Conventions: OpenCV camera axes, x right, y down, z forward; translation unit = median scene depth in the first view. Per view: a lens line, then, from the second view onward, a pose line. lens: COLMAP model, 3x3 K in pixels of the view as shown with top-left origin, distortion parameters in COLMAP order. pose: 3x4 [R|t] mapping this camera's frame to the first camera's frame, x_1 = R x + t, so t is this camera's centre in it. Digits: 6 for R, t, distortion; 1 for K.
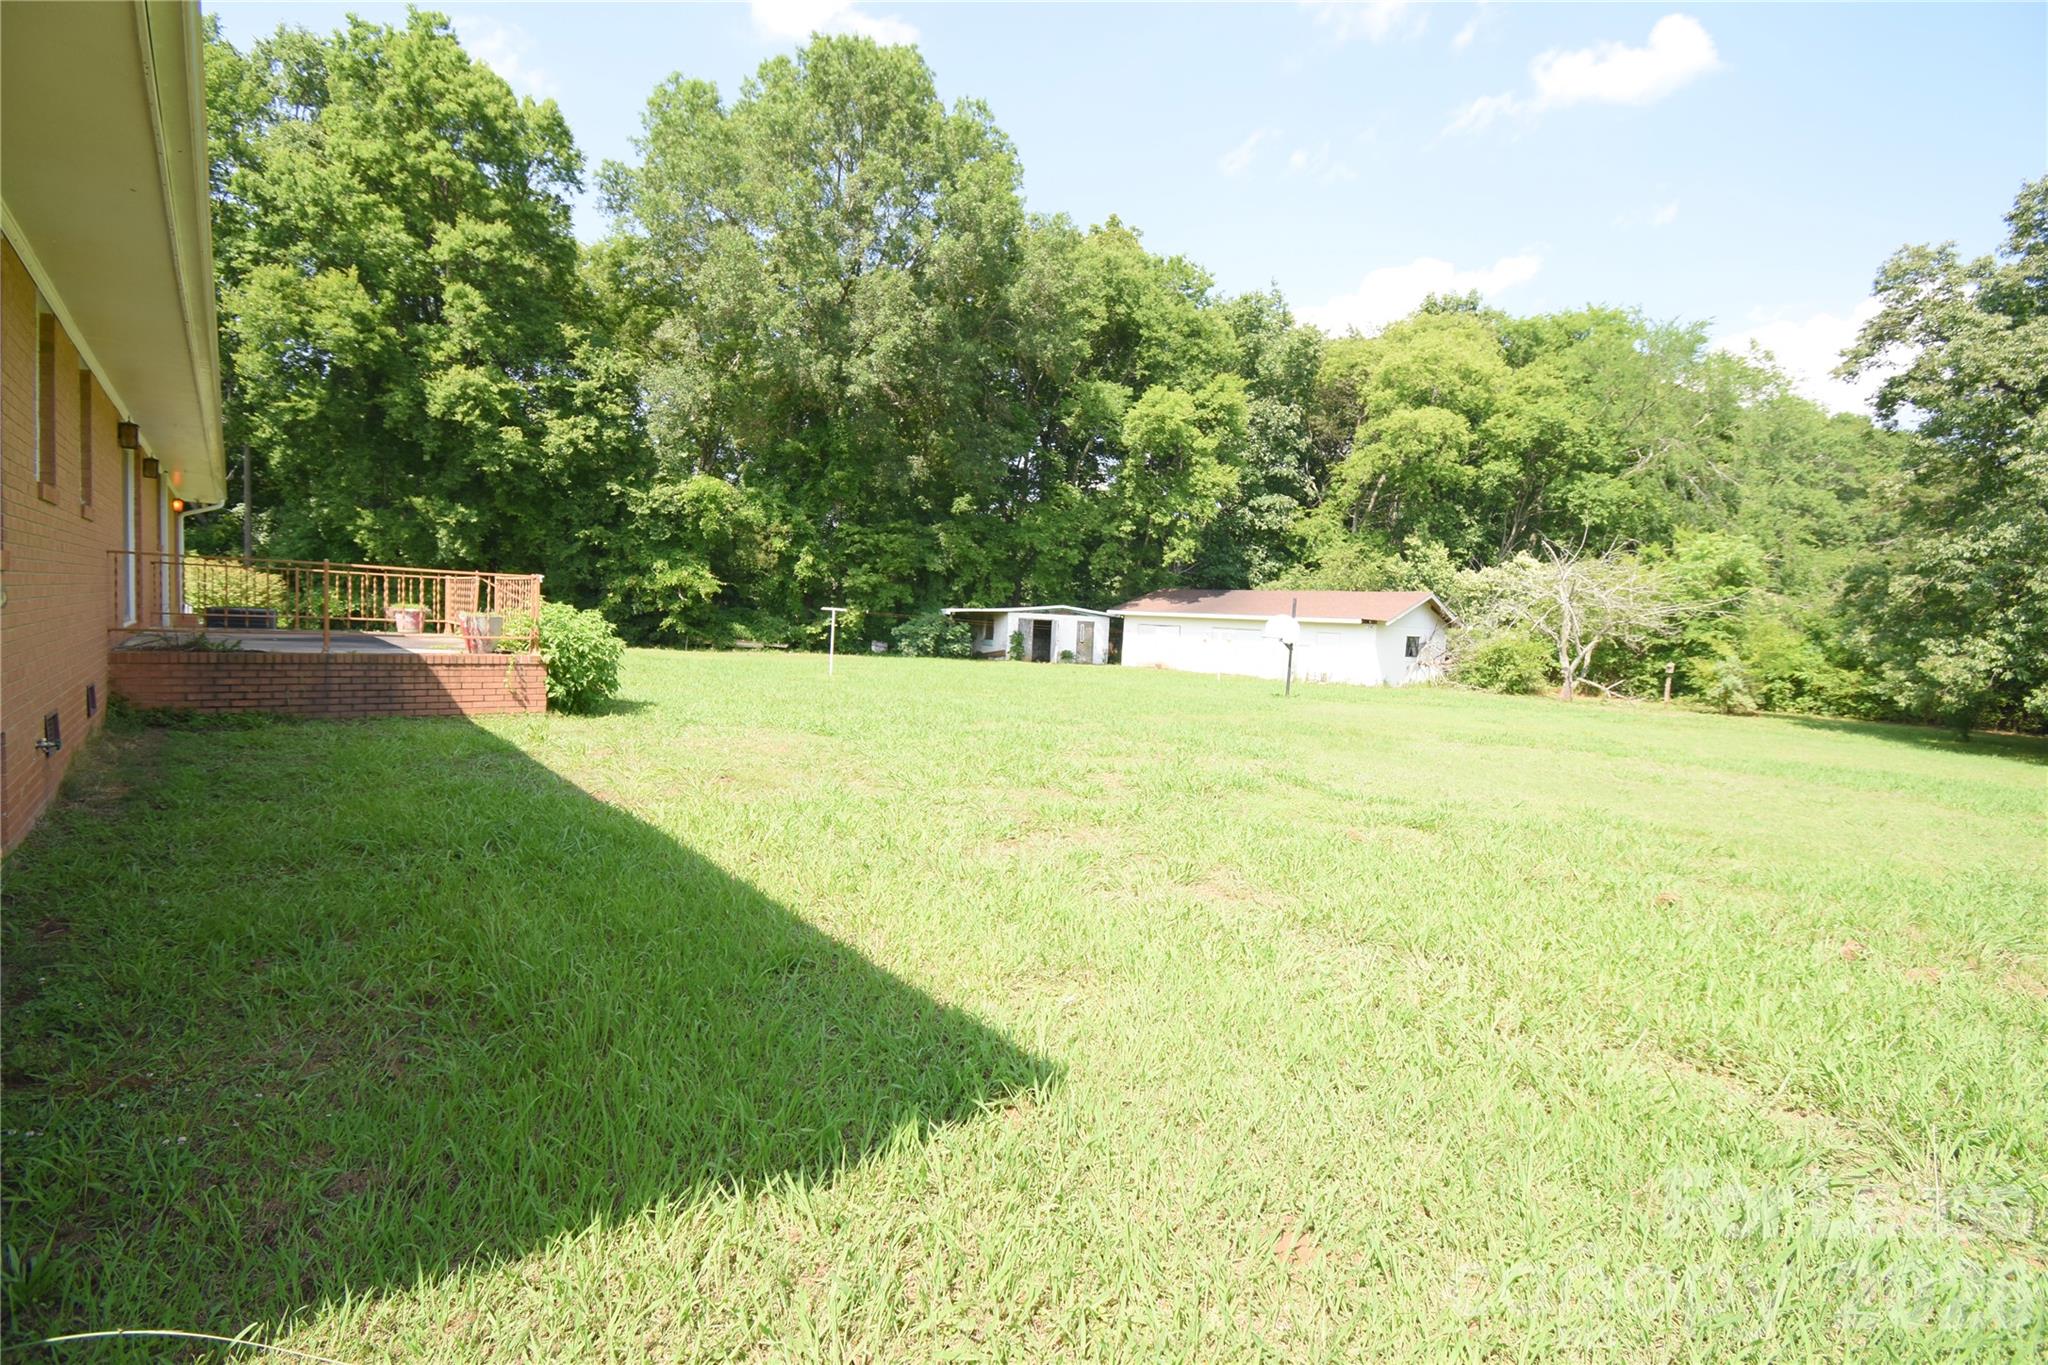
lens RADIAL K [[896.1, 0, 1037.2], [0, 896.1, 695.4], [0, 0, 1]] dist [0.002504, -0.016544]
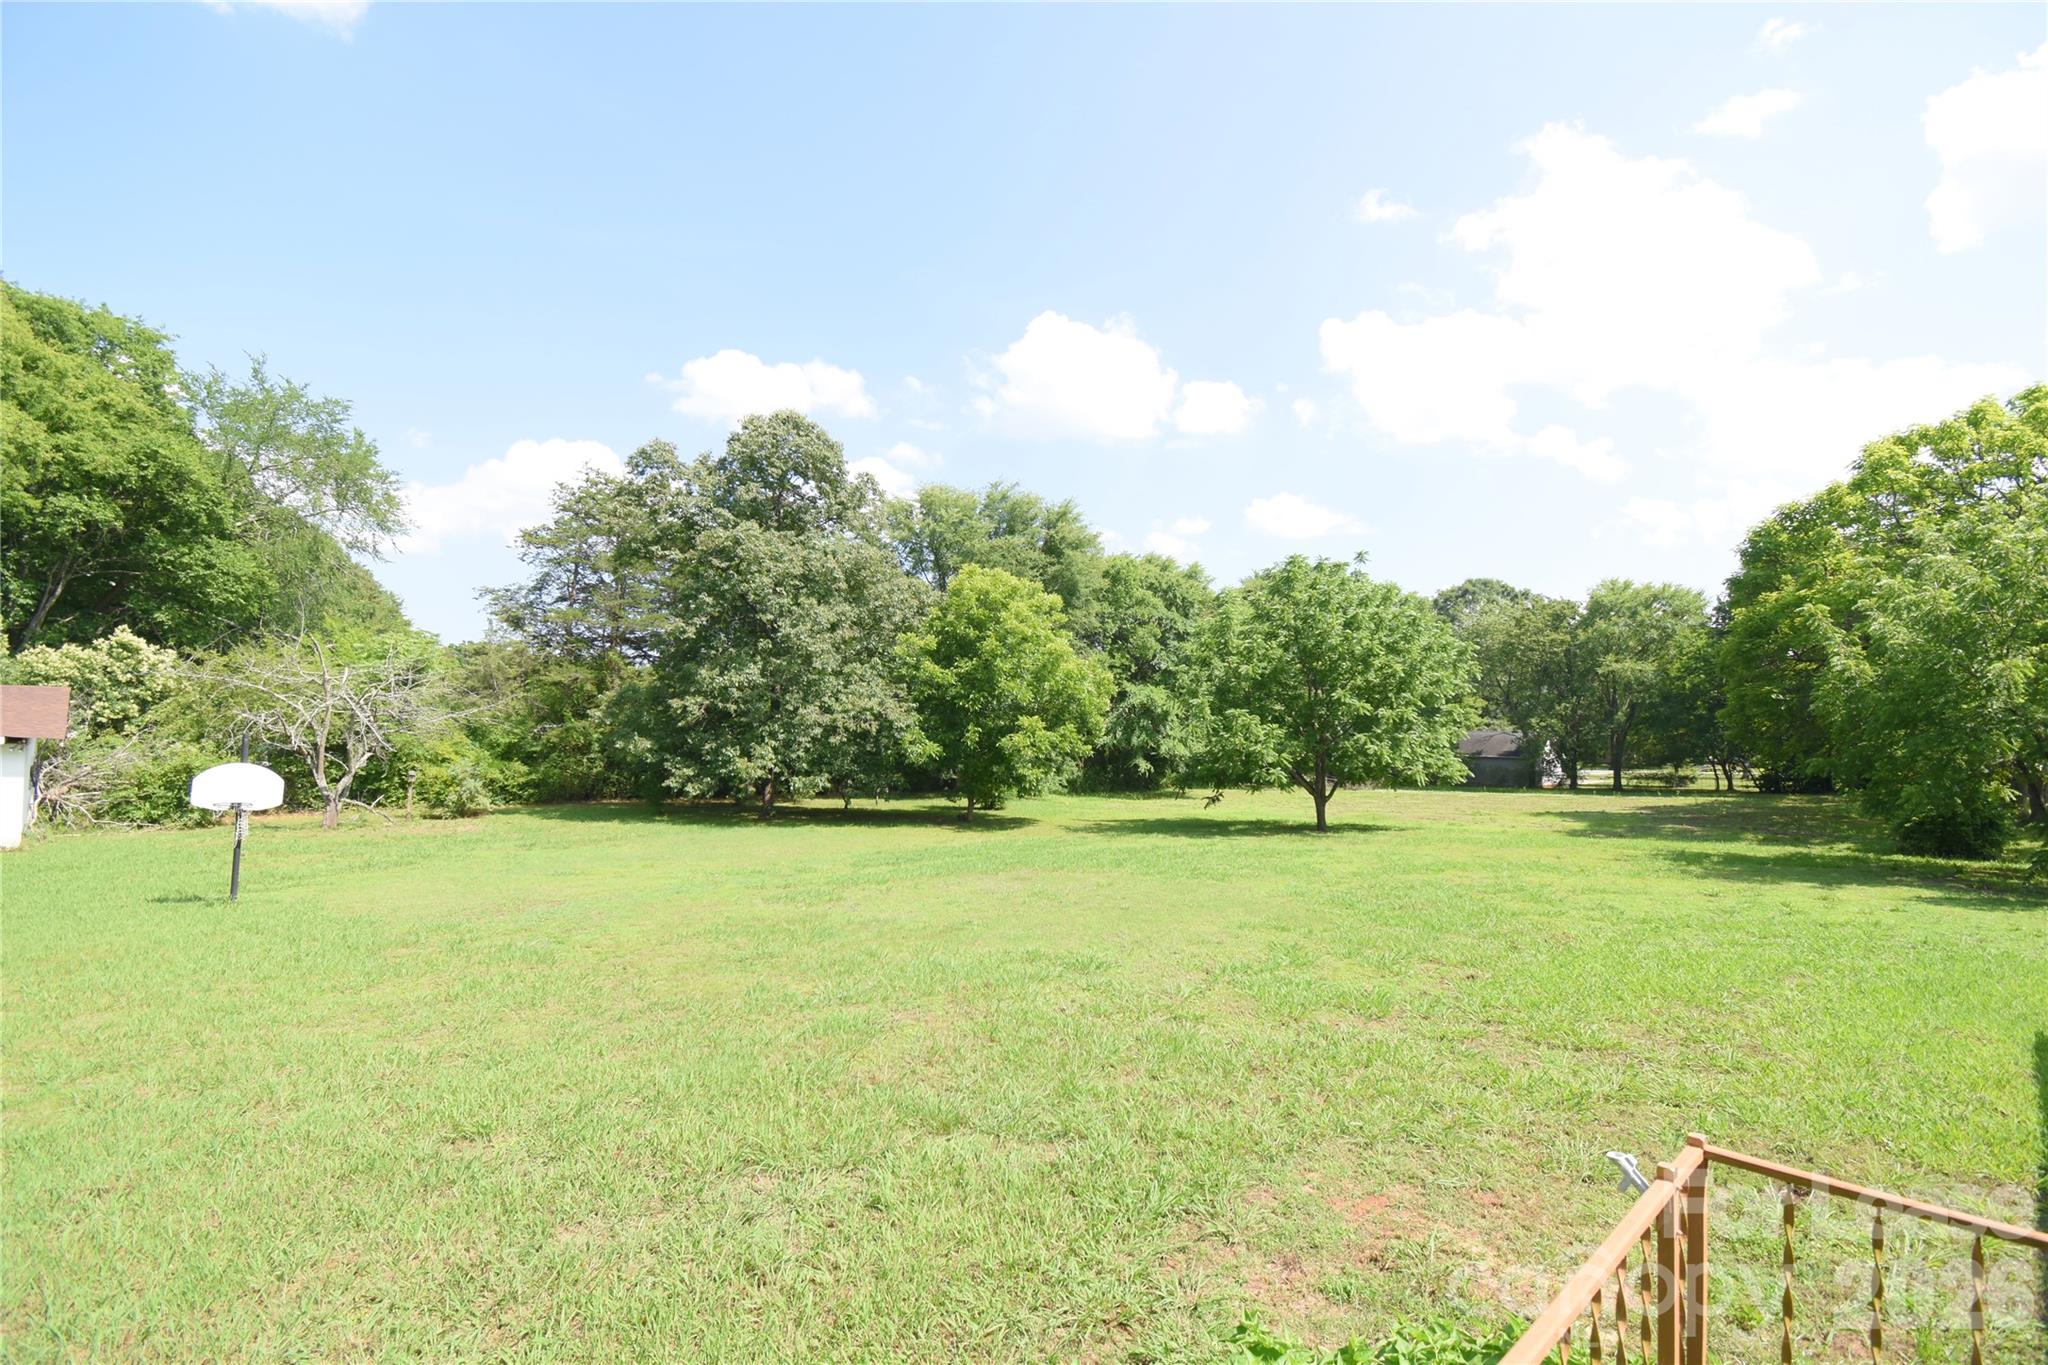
lens RADIAL K [[896.1, 0, 1027.0], [0, 896.1, 680.4], [0, 0, 1]] dist [0.002504, -0.016544]
pose [[-0.028025, 0.011971, 0.999536, -0.214604], [0.065134, 0.997825, -0.010124, -0.066870], [-0.997483, 0.064820, -0.028744, 0.315715]]
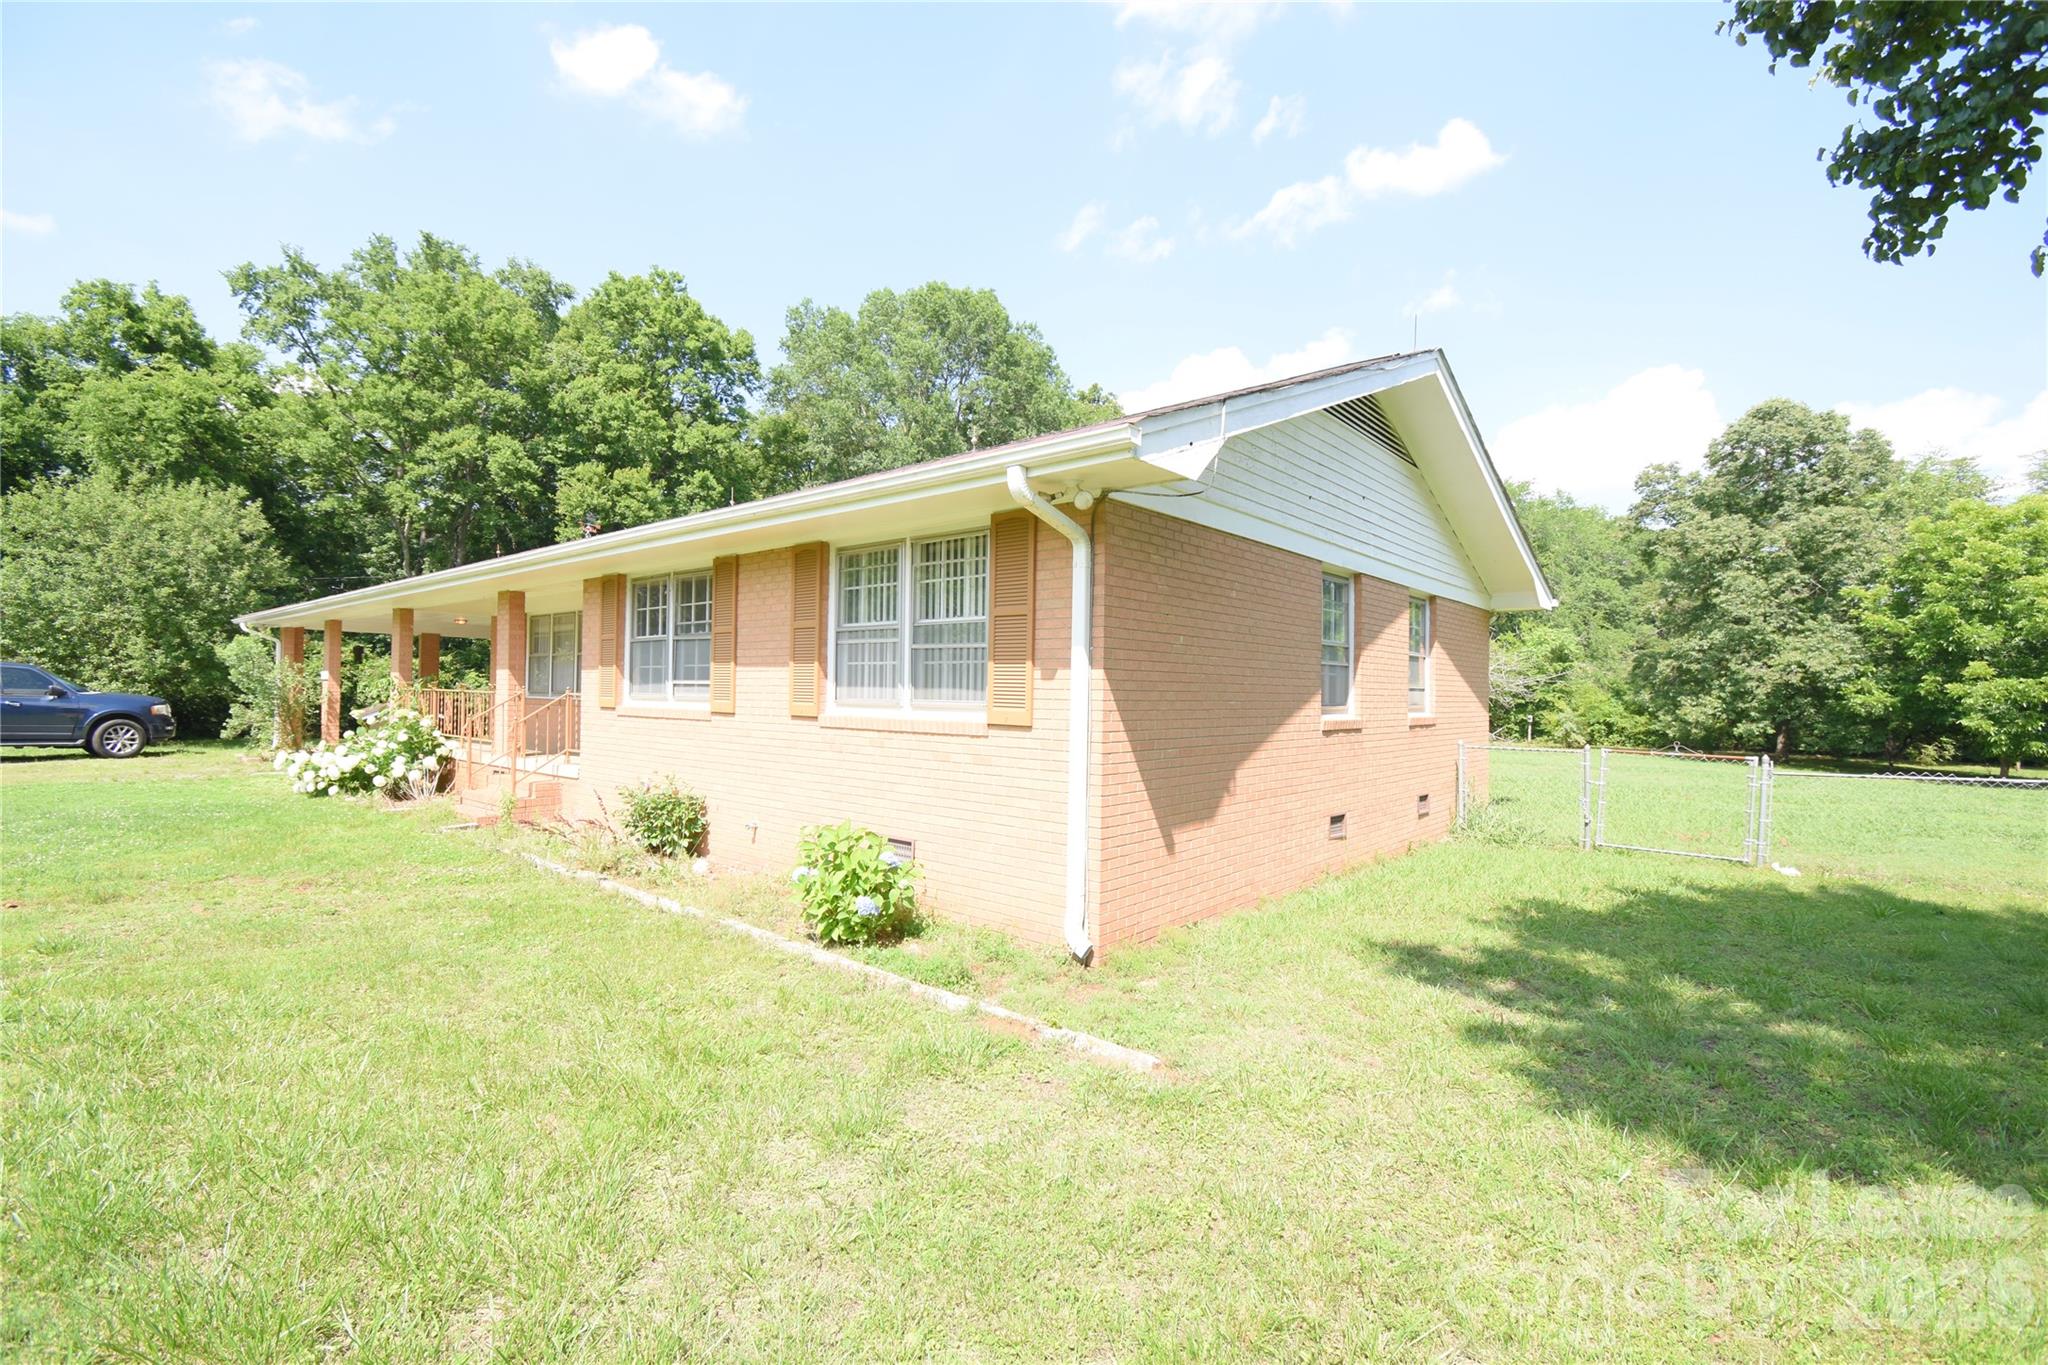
lens RADIAL K [[896.1, 0, 1027.0], [0, 896.1, 695.2], [0, 0, 1]] dist [0.002504, -0.016544]
pose [[0.989416, -0.033031, 0.141300, -0.277369], [0.043749, 0.996340, -0.073435, 0.002562], [-0.138357, 0.078839, 0.987239, -0.302377]]
